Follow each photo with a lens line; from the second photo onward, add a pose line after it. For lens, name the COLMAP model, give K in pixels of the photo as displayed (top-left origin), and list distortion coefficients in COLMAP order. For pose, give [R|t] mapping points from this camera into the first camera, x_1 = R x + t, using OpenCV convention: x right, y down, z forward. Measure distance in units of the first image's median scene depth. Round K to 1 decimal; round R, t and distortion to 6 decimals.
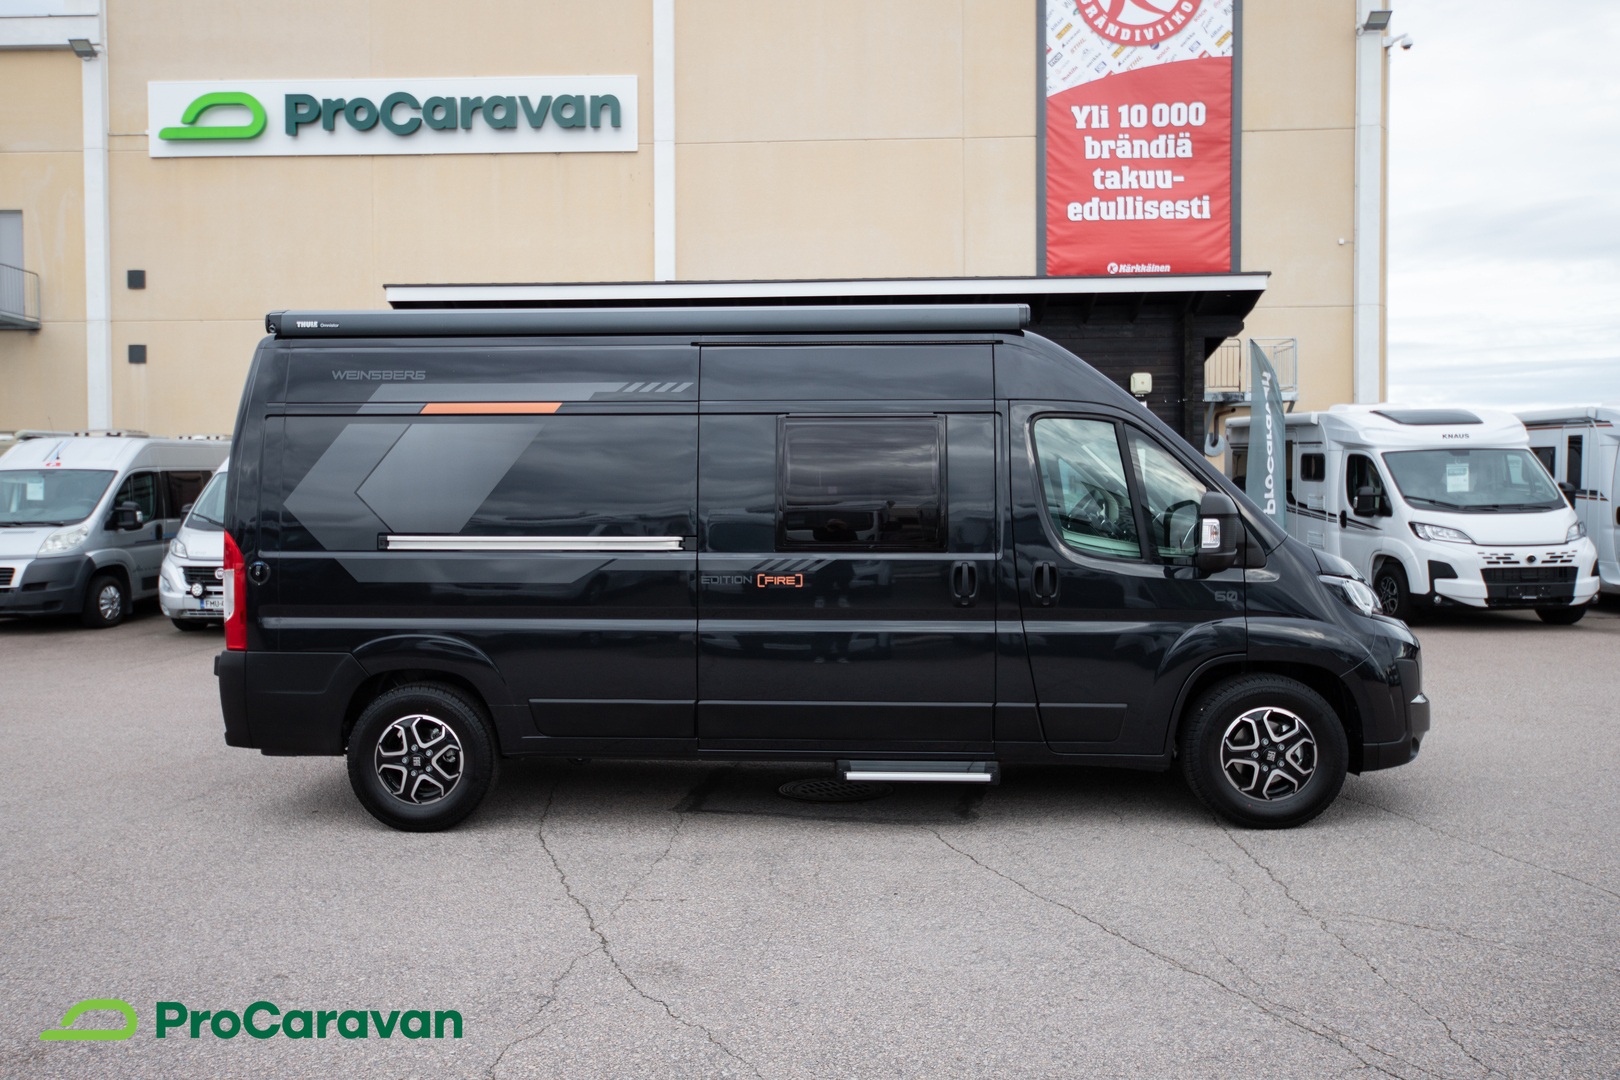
lens RADIAL K [[1125.5, 0, 809.1], [0, 1125.5, 539.3], [0, 0, 1]] dist [0.005510, 0.005878]
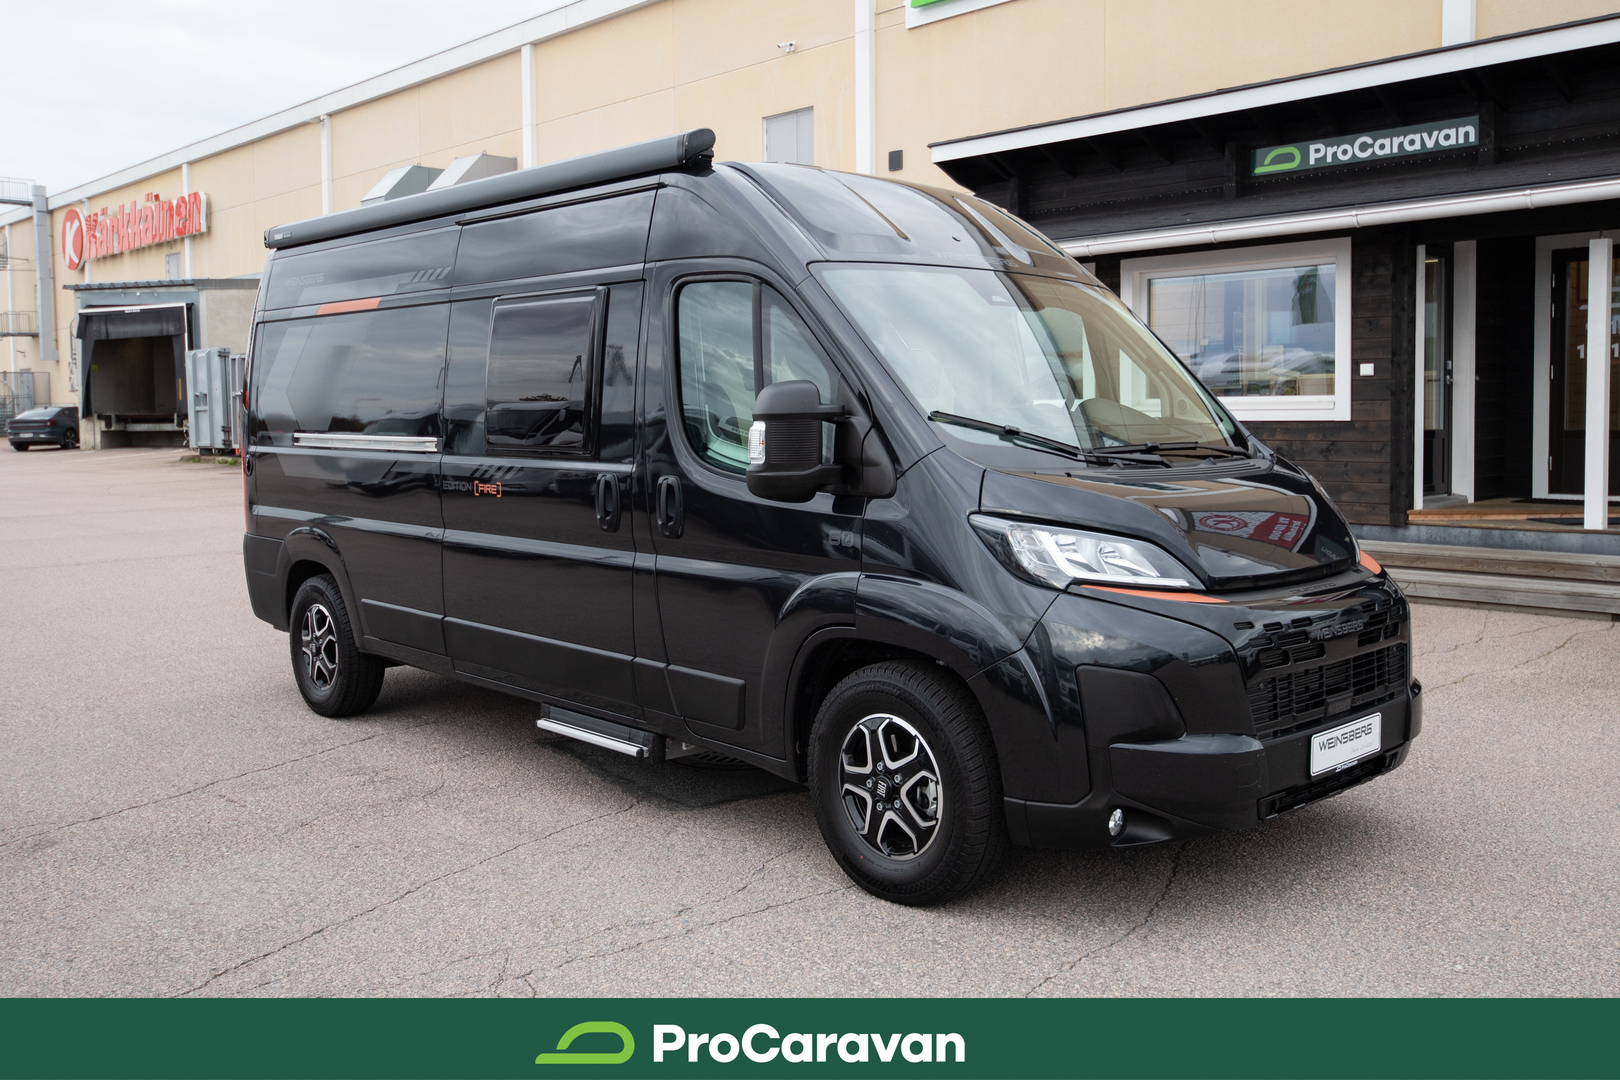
lens RADIAL K [[1408.2, 0, 833.8], [0, 1408.2, 491.9], [0, 0, 1]] dist [-0.001855, -0.001756]
pose [[0.727890, 0.039622, -0.684549, 0.923907], [-0.010677, 0.998863, 0.046462, -0.014638], [0.685611, -0.026510, 0.727485, 0.392337]]
